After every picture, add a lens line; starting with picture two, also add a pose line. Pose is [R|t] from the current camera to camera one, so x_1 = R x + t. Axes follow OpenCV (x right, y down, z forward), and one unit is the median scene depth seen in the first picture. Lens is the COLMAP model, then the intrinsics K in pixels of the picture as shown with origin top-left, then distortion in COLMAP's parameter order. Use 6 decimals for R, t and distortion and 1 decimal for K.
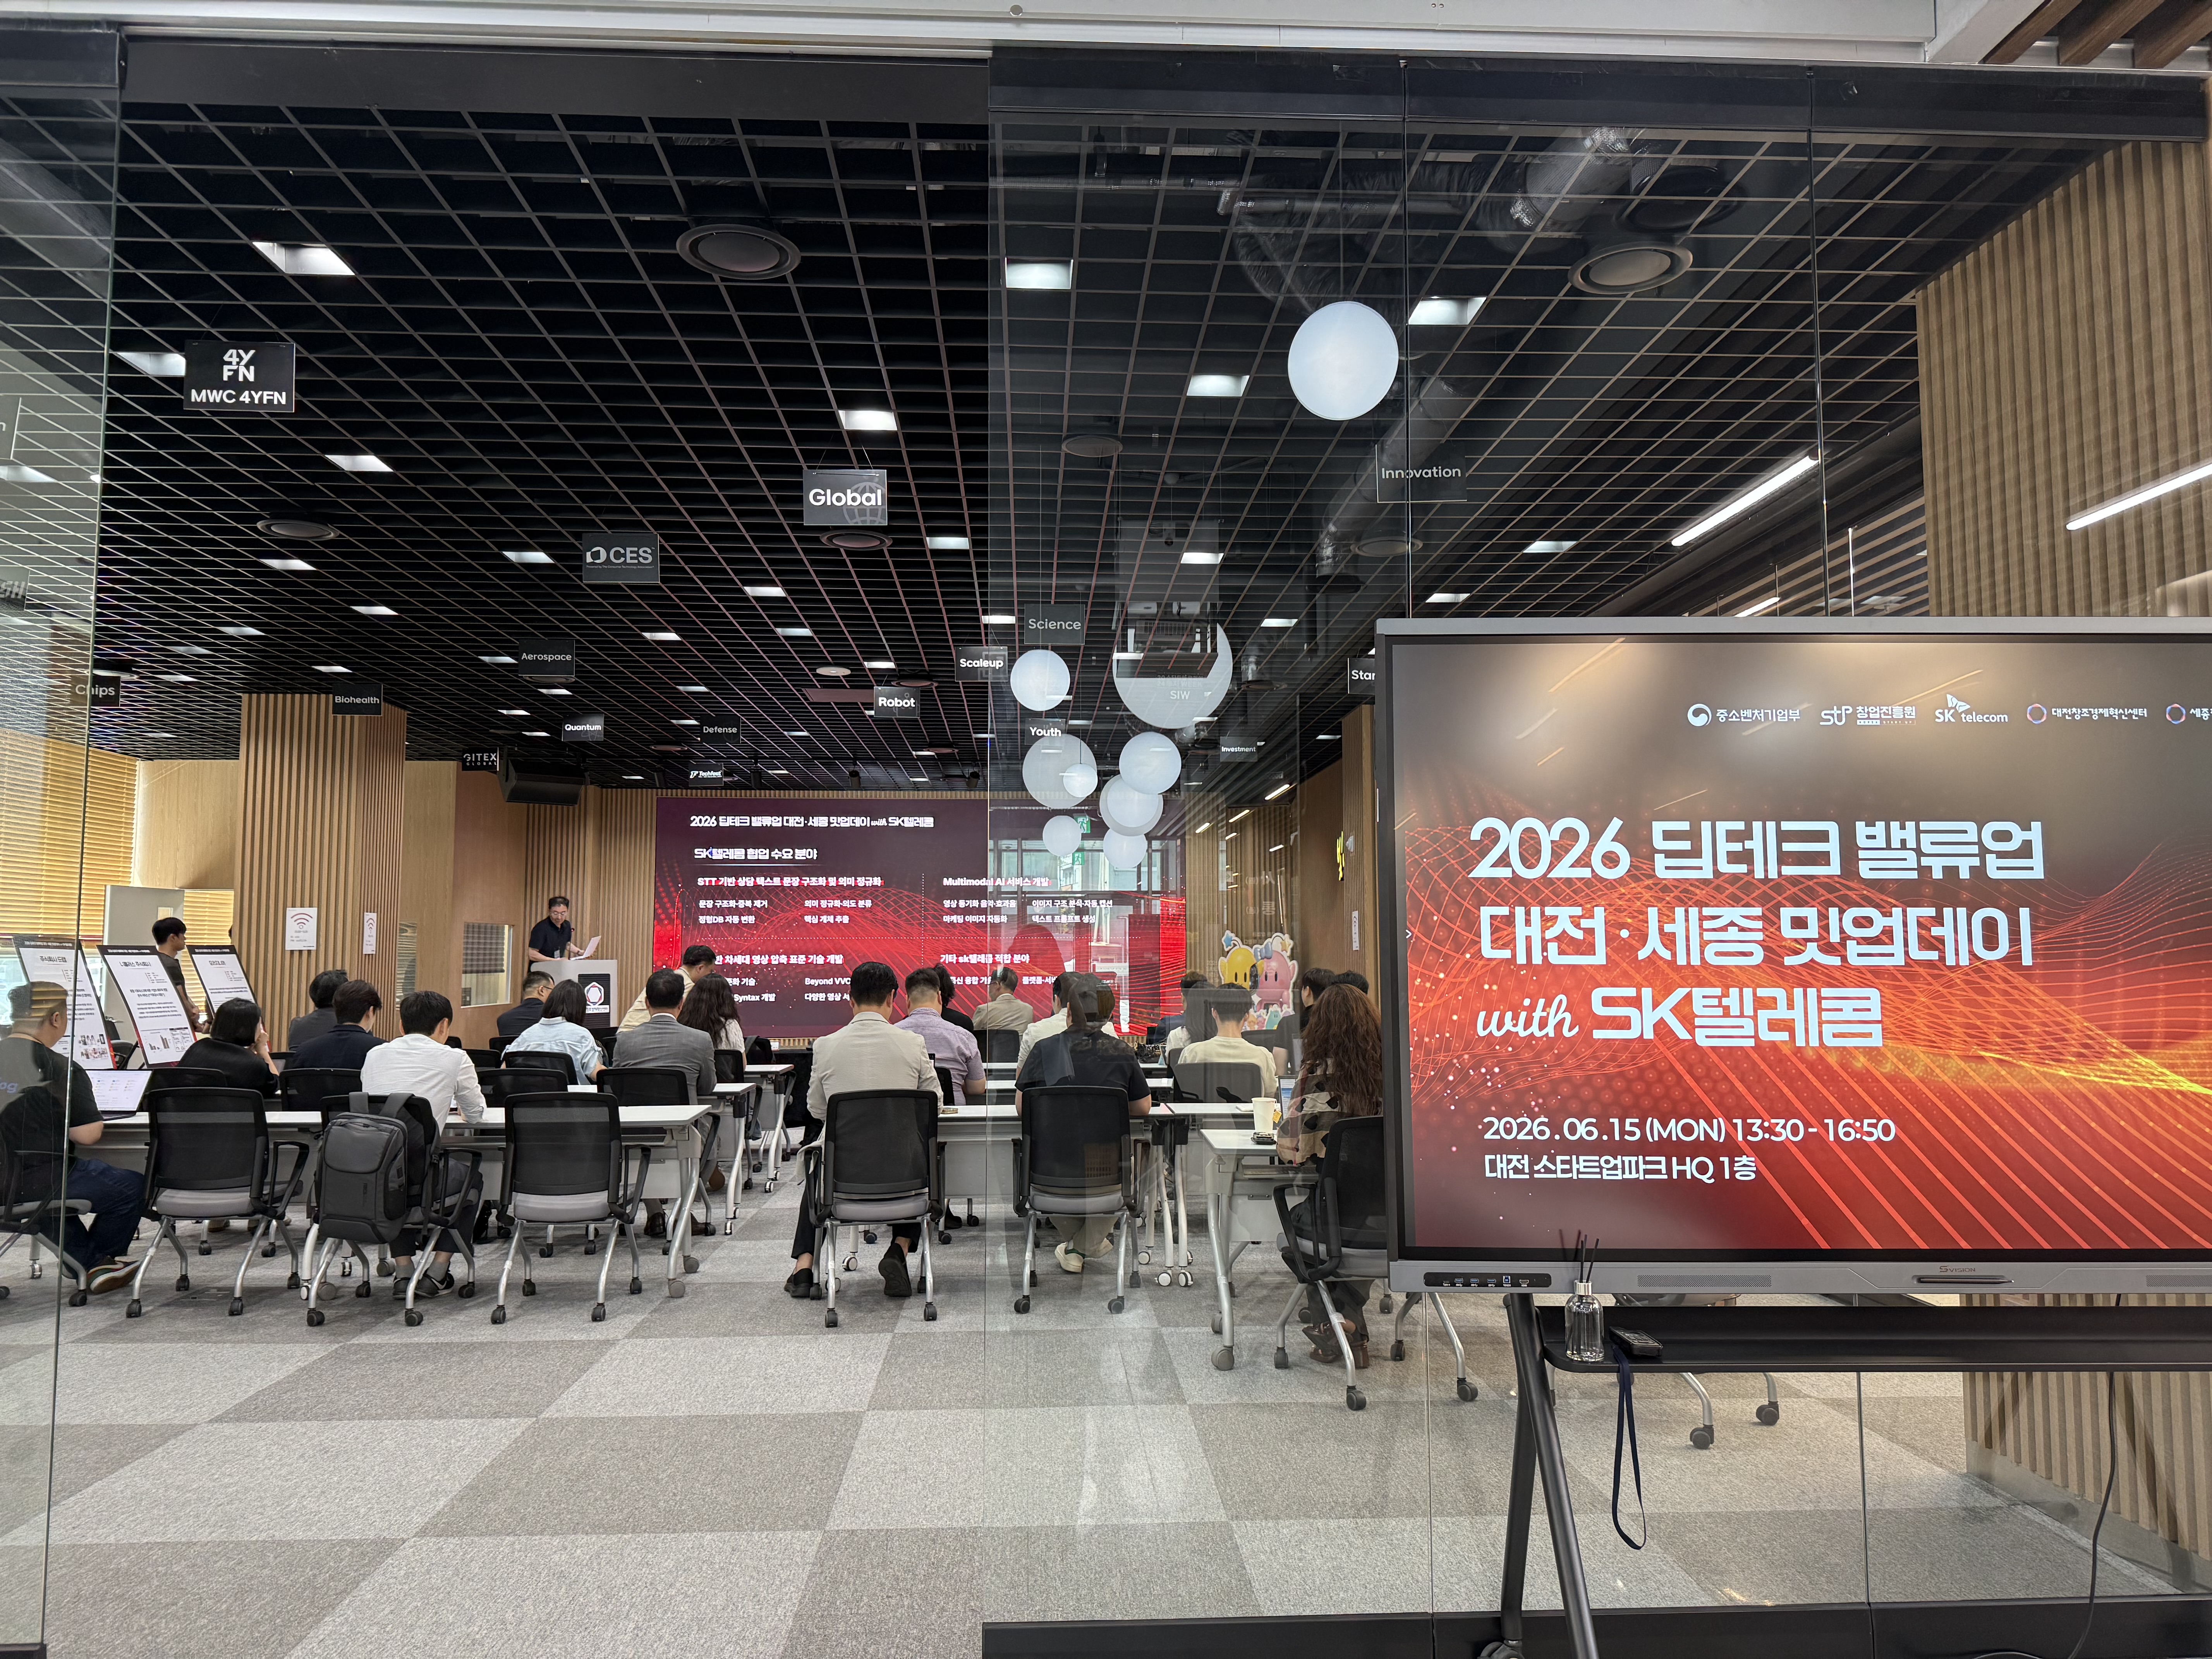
lens RADIAL K [[1538.9, 0, 1104.2], [0, 1538.9, 849.0], [0, 0, 1]] dist [0.094737, -0.115763]
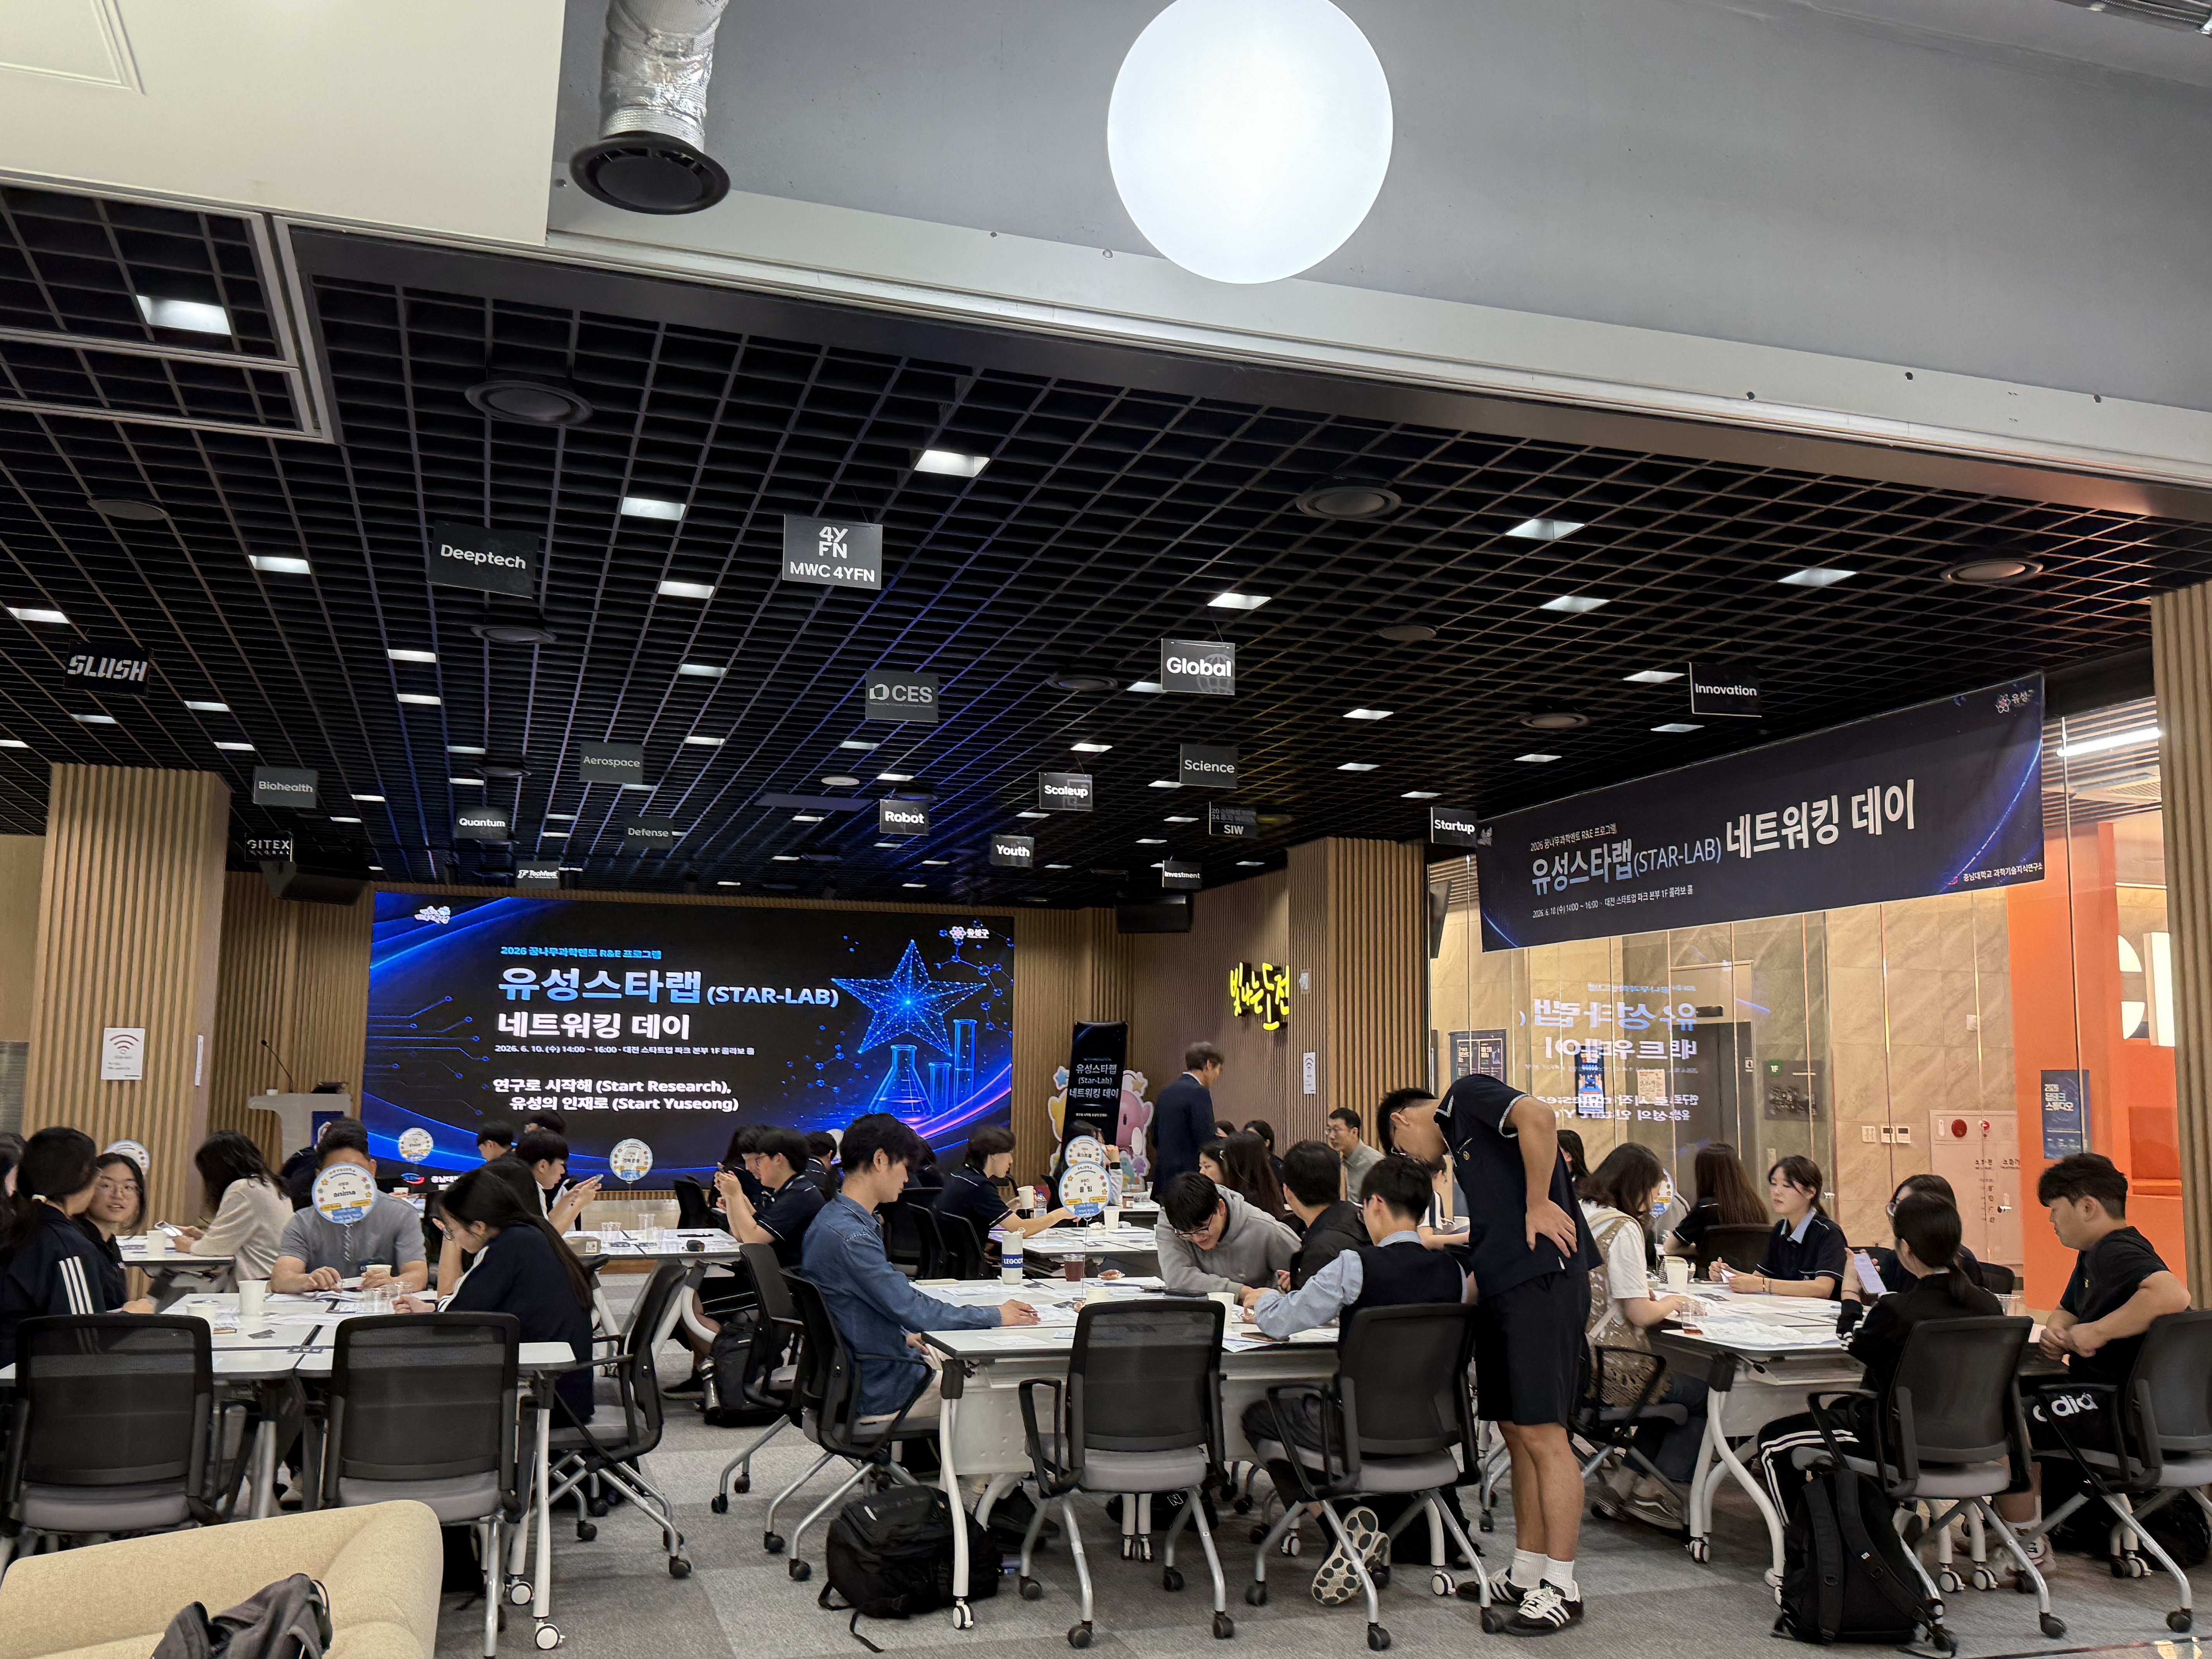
lens RADIAL K [[1937.9, 0, 1102.5], [0, 1937.9, 865.0], [0, 0, 1]] dist [0.082177, -0.011116]
pose [[0.964826, 0.042841, 0.259374, -0.321514], [-0.030925, 0.998278, -0.049851, -0.013205], [-0.261063, 0.040077, 0.964489, -0.145734]]
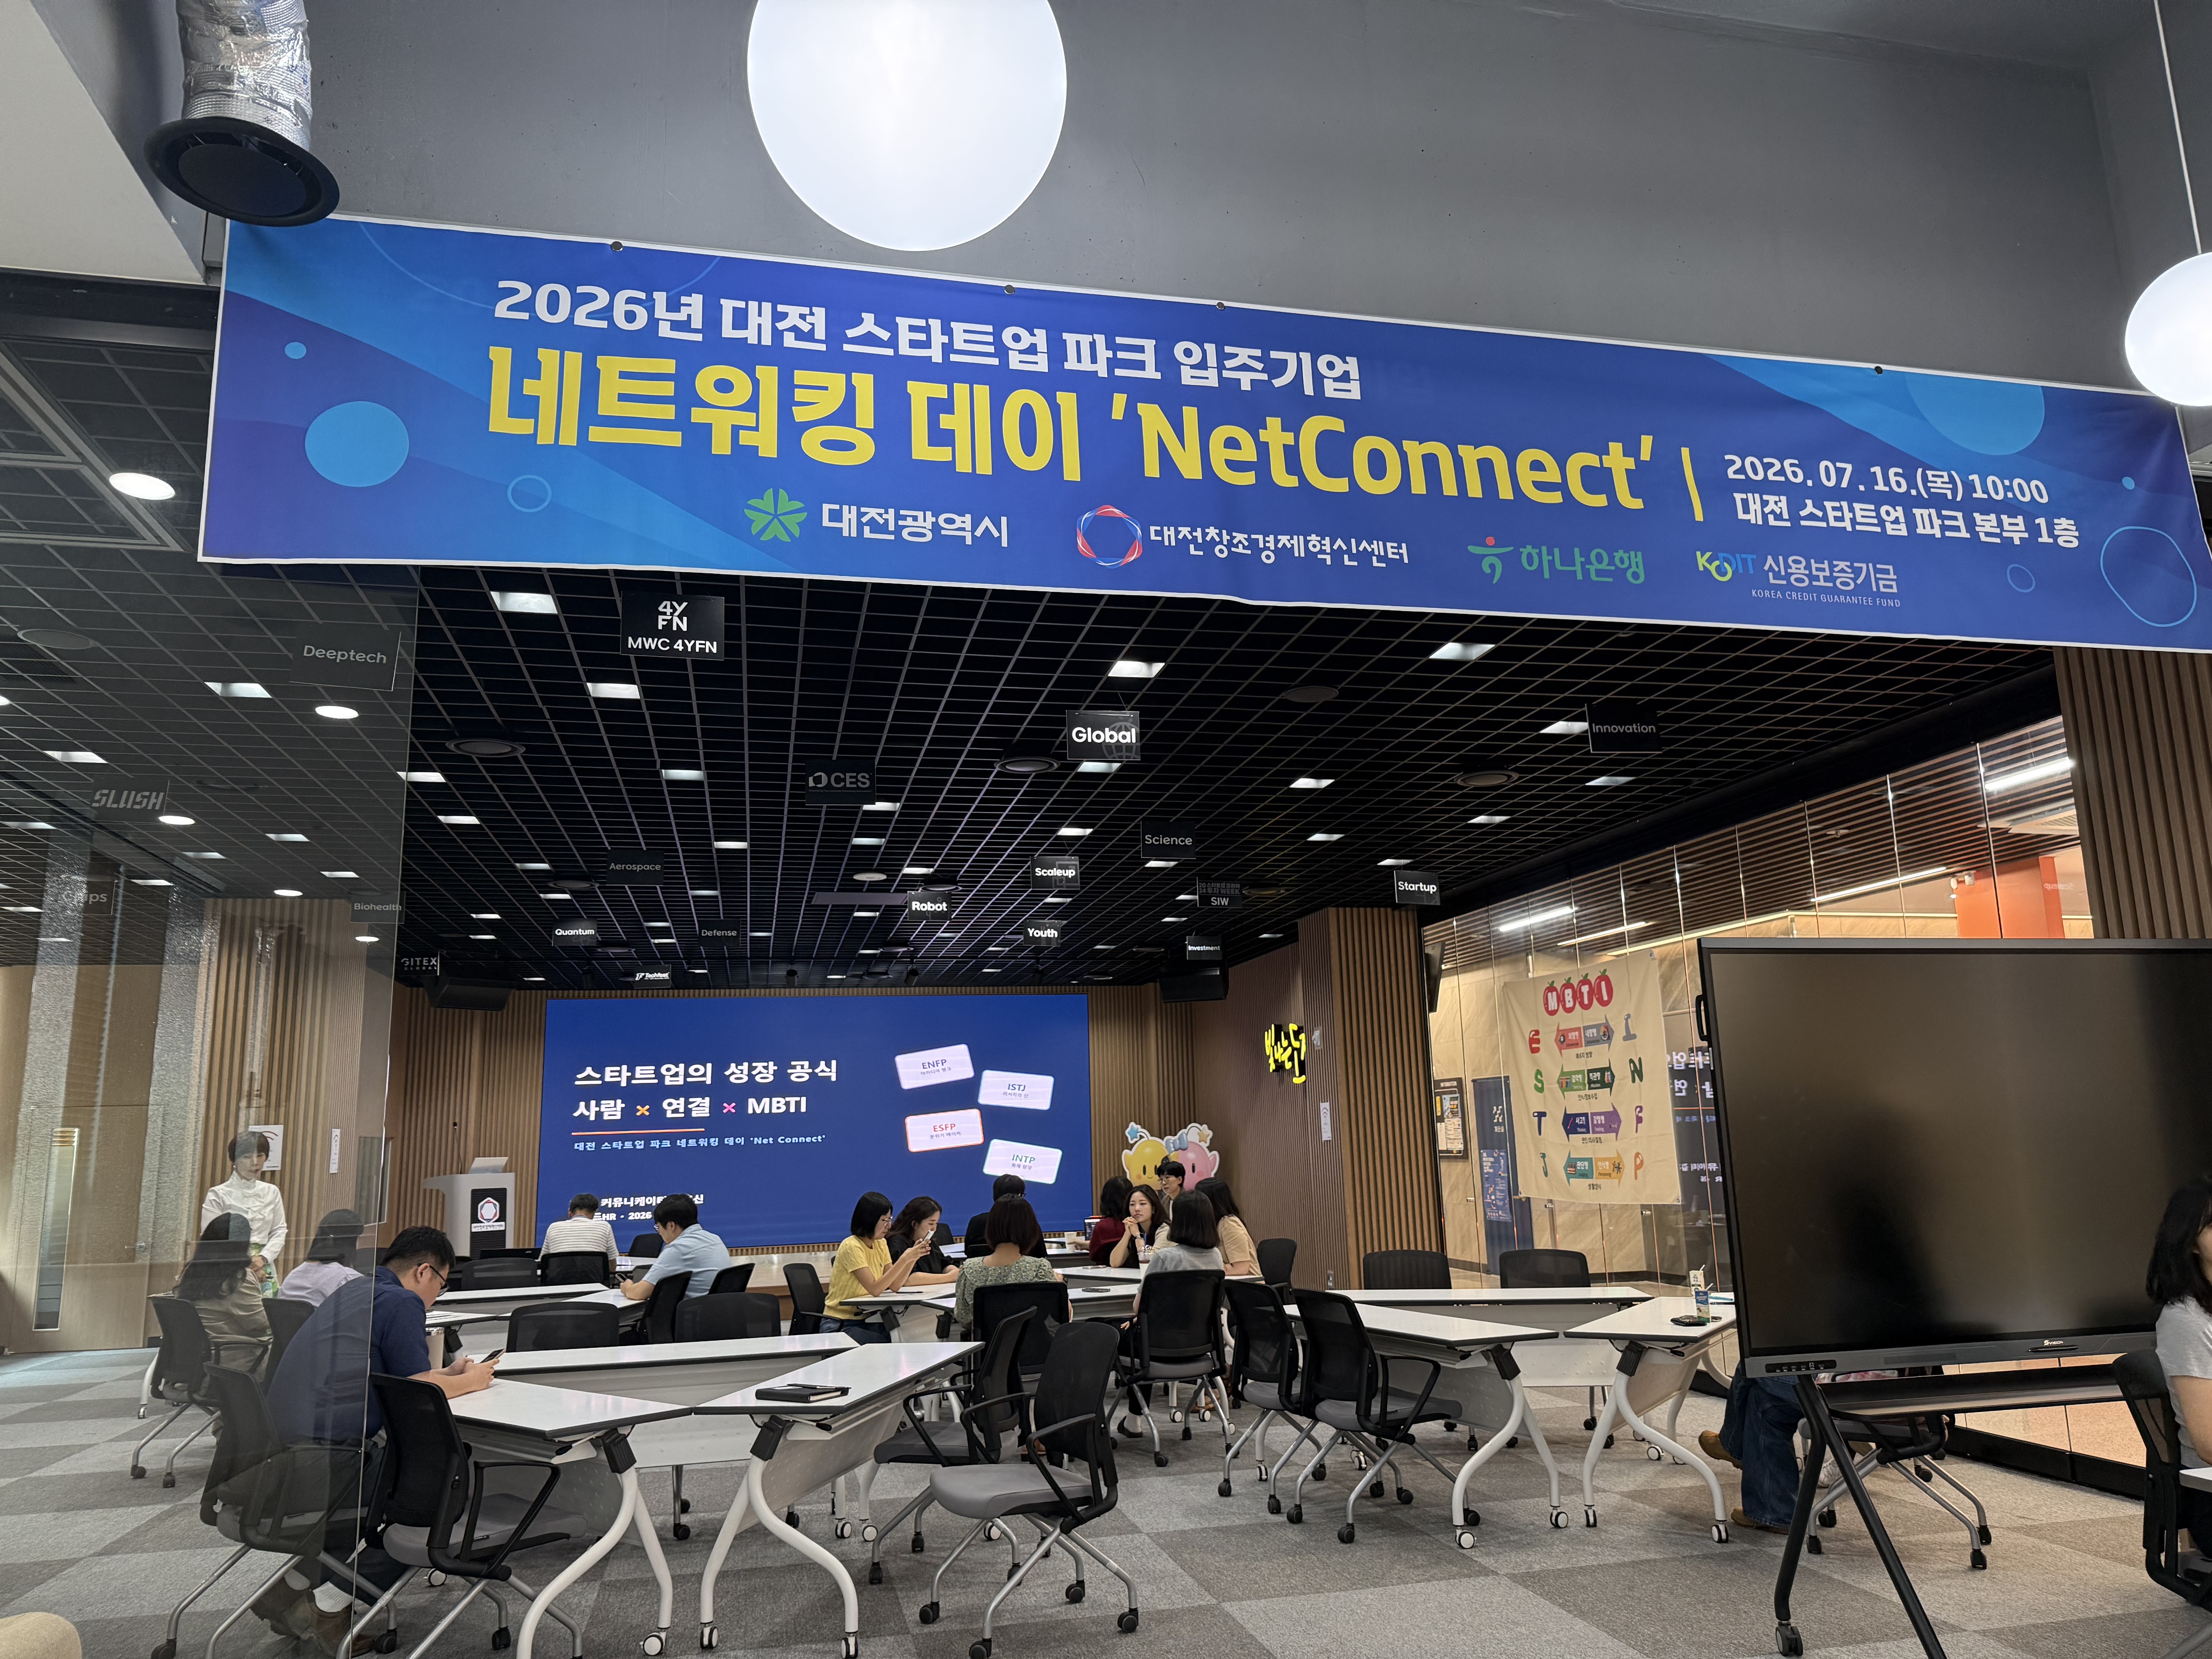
lens RADIAL K [[1542.6, 0, 1111.7], [0, 1542.6, 841.8], [0, 0, 1]] dist [0.092227, -0.114640]
pose [[0.983534, 0.008508, 0.180525, -0.203080], [0.014127, 0.992215, -0.123730, -0.008600], [-0.180172, 0.124243, 0.975757, -0.036808]]
